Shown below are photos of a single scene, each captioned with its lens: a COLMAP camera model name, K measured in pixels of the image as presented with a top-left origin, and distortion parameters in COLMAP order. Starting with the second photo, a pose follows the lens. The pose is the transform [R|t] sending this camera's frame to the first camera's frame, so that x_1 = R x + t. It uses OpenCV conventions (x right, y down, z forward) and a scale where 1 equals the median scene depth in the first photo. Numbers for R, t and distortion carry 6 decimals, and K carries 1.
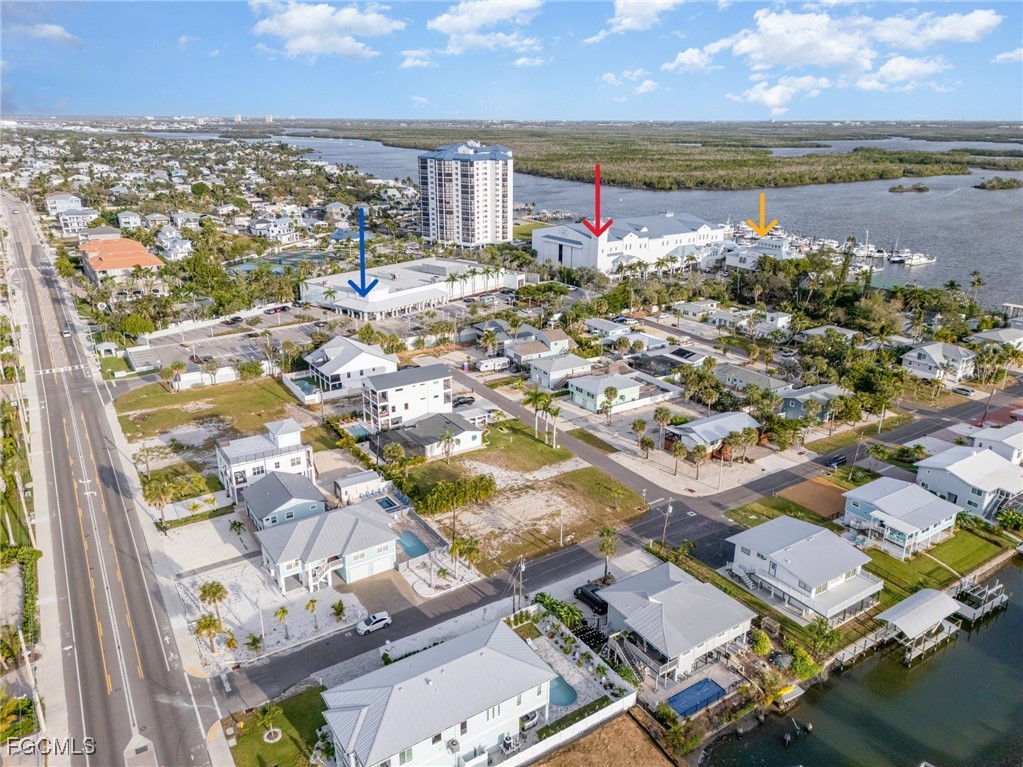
lens RADIAL K [[741.1, 0, 513.4], [0, 741.1, 382.2], [0, 0, 1]] dist [0.112928, -0.141238]
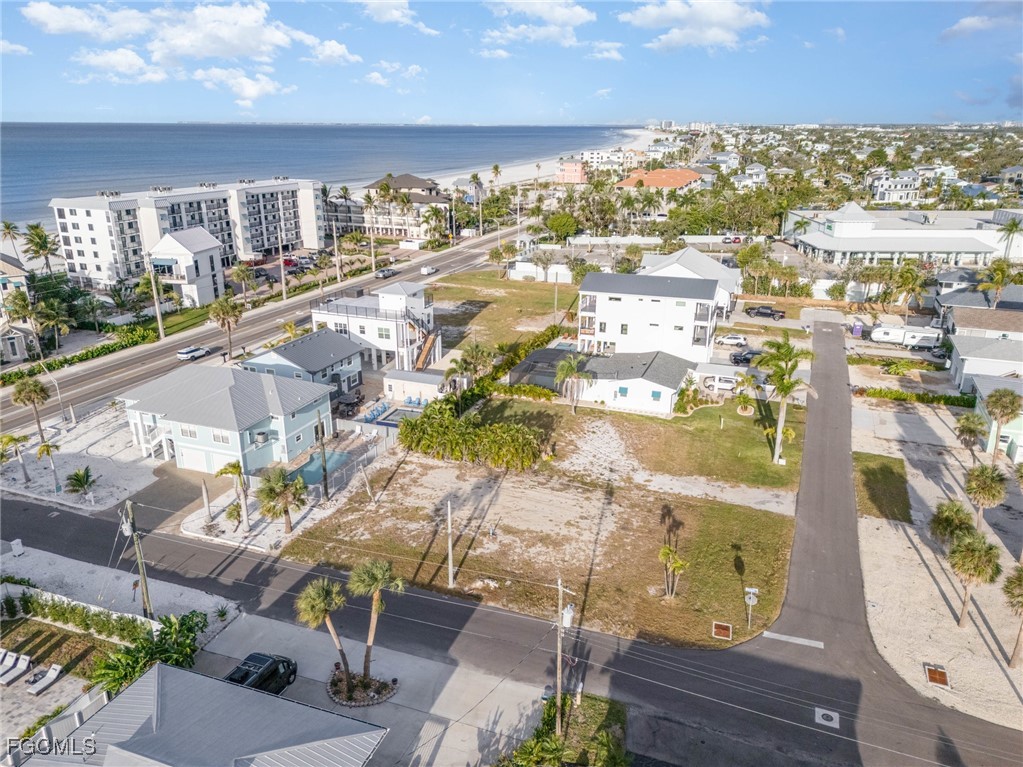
lens RADIAL K [[741.1, 0, 513.4], [0, 741.1, 382.2], [0, 0, 1]] dist [0.112928, -0.141238]
pose [[0.592586, 0.259780, -0.762467, 0.250087], [-0.267120, 0.956381, 0.118244, 0.022070], [0.759927, 0.133601, 0.636131, 0.447814]]
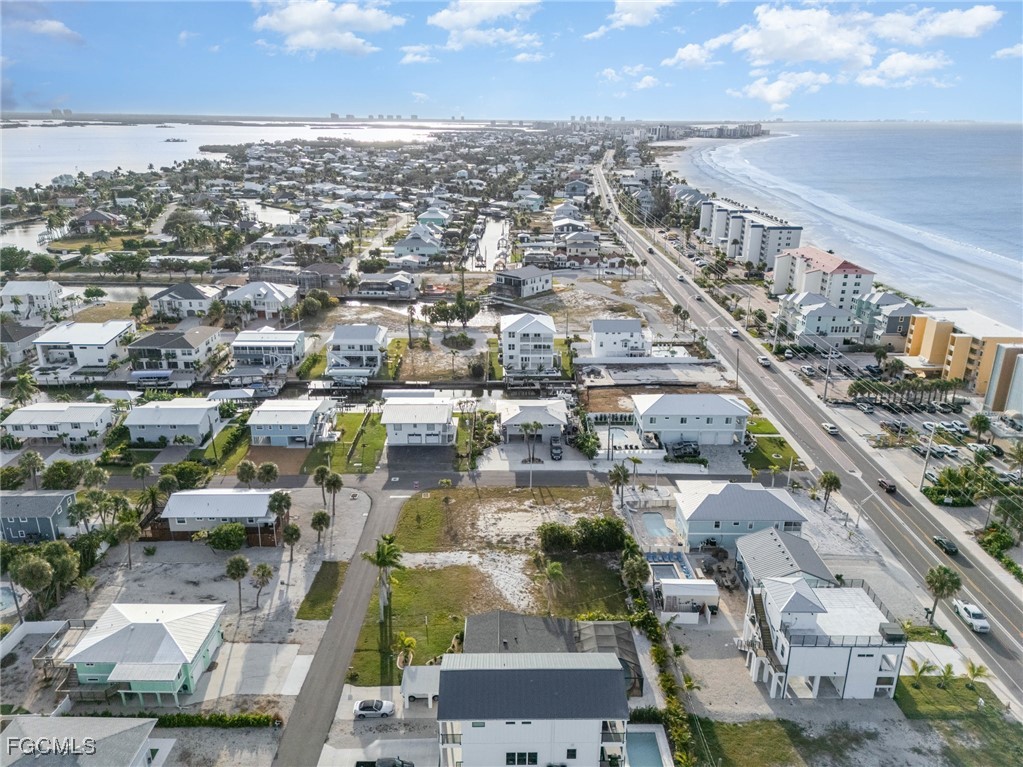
lens RADIAL K [[741.1, 0, 513.4], [0, 741.1, 382.2], [0, 0, 1]] dist [0.112928, -0.141238]
pose [[-0.845182, -0.190140, 0.499514, -0.280228], [0.164003, 0.797236, 0.580963, -0.358016], [-0.508695, 0.572941, -0.642626, 1.025605]]
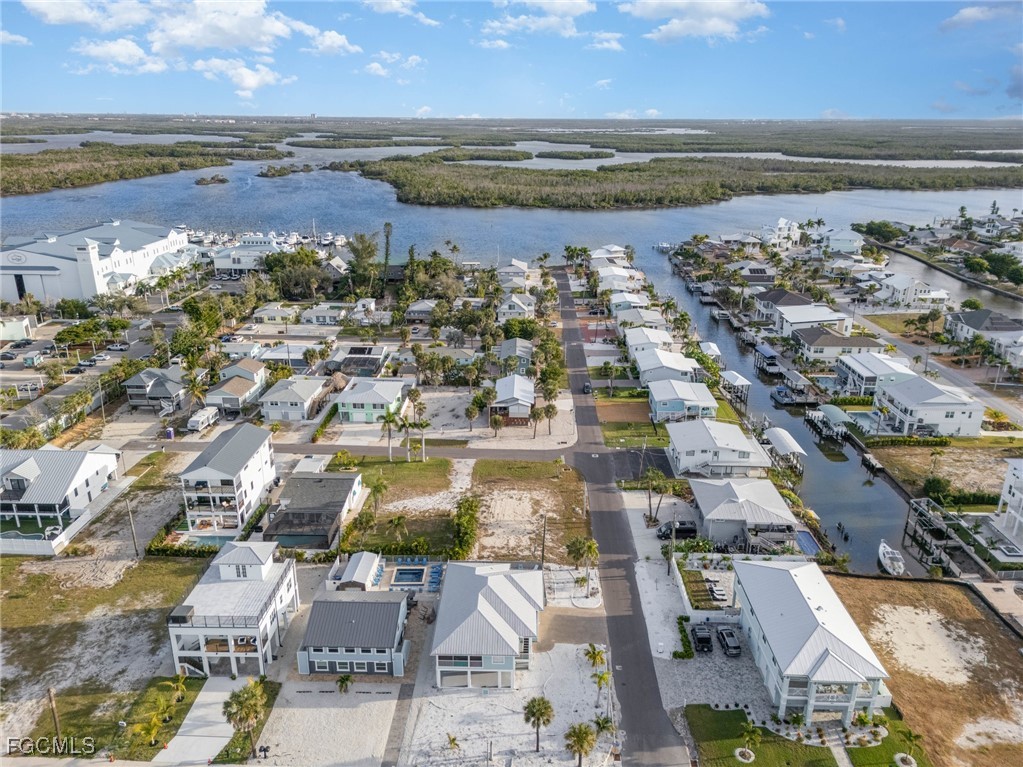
lens RADIAL K [[741.1, 0, 513.4], [0, 741.1, 382.2], [0, 0, 1]] dist [0.112928, -0.141238]
pose [[0.571266, -0.275847, 0.773022, -0.478337], [0.269467, 0.952659, 0.140811, -0.090854], [-0.775269, 0.127863, 0.618554, 0.242254]]
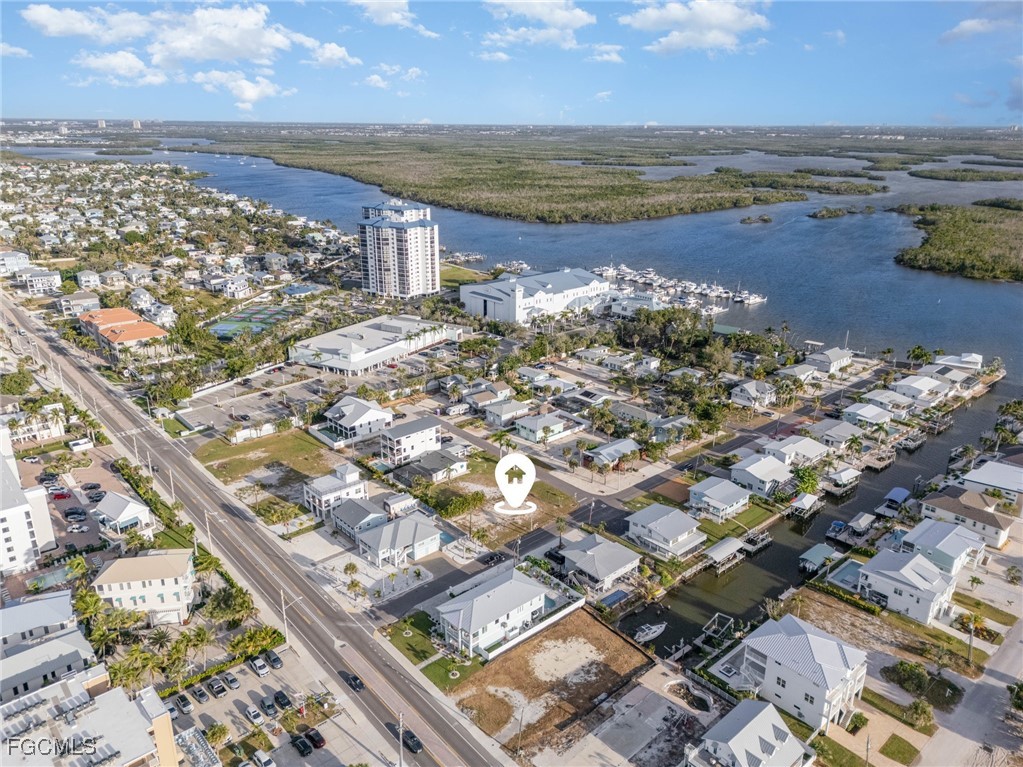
lens RADIAL K [[734.7, 0, 511.5], [0, 734.7, 383.5], [0, 0, 1]] dist [0.163924, -0.285889]
pose [[0.989216, -0.047551, 0.138528, -0.124082], [0.047733, 0.998858, 0.002014, -0.075490], [-0.138466, 0.004620, 0.990356, -0.416866]]
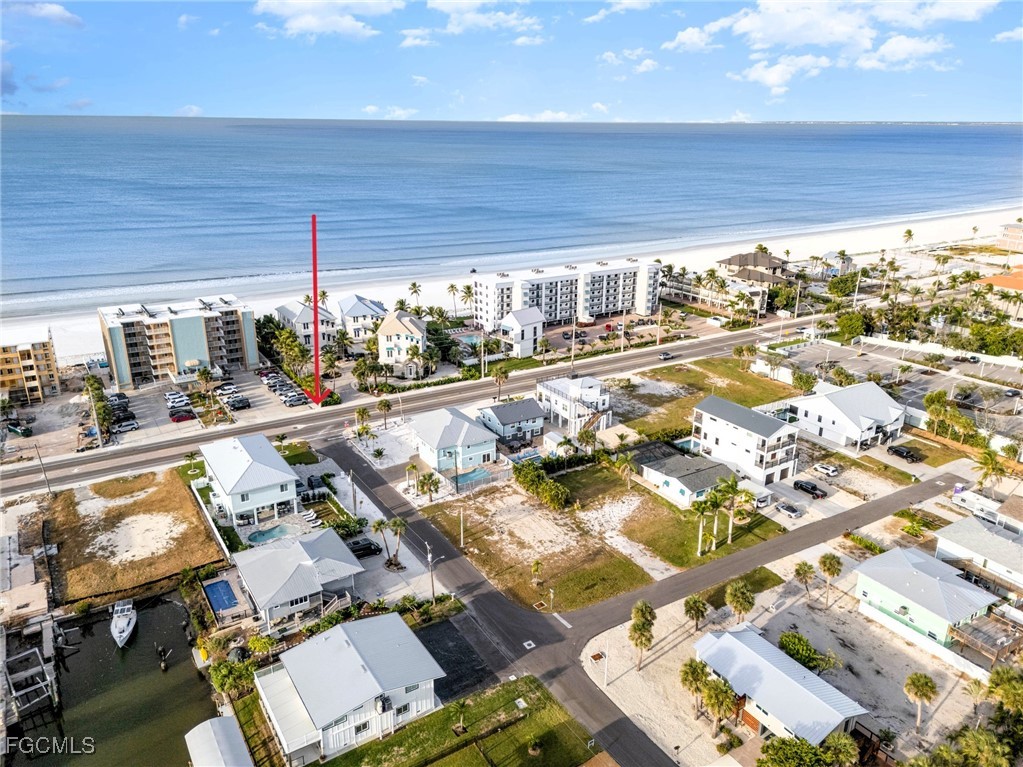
lens RADIAL K [[741.1, 0, 513.4], [0, 741.1, 382.2], [0, 0, 1]] dist [0.112928, -0.141238]
pose [[-0.014797, 0.326070, -0.945230, 0.580499], [-0.338554, 0.887862, 0.311580, -0.192719], [0.940831, 0.324622, 0.097254, 0.556532]]
